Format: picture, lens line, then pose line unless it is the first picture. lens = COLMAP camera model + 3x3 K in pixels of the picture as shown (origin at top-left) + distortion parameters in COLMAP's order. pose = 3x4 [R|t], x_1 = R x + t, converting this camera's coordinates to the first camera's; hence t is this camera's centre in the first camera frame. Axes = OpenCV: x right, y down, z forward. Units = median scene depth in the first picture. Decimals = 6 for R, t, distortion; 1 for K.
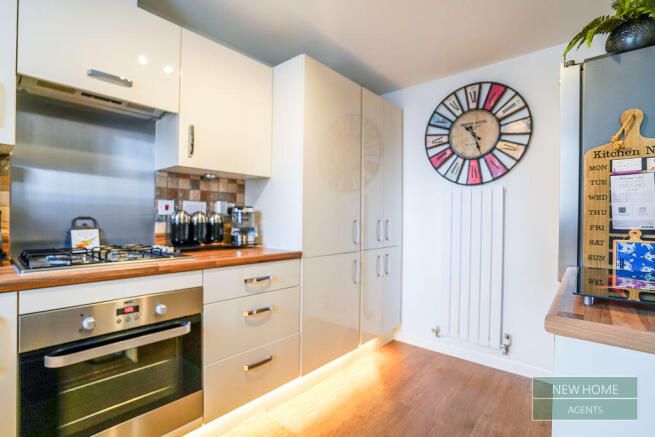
lens RADIAL K [[311.5, 0, 327.5], [0, 311.5, 218.5], [0, 0, 1]] dist [-0.056496, 0.024441]
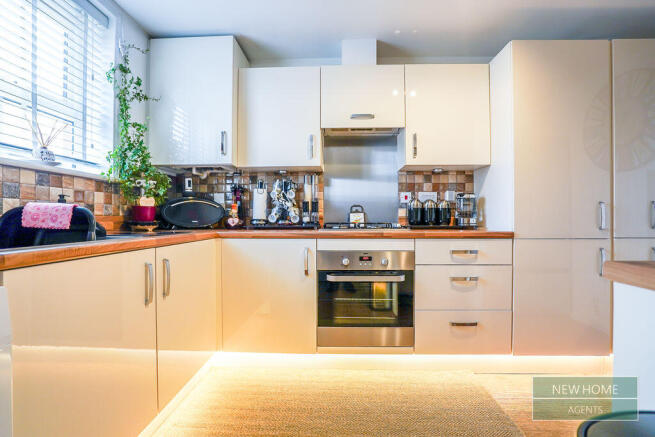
lens RADIAL K [[311.5, 0, 327.5], [0, 311.5, 218.5], [0, 0, 1]] dist [-0.056496, 0.024441]
pose [[0.617121, -0.011290, -0.786787, 0.339538], [0.005976, 0.999935, -0.009661, 0.068487], [0.786846, 0.001260, 0.617148, -0.114813]]
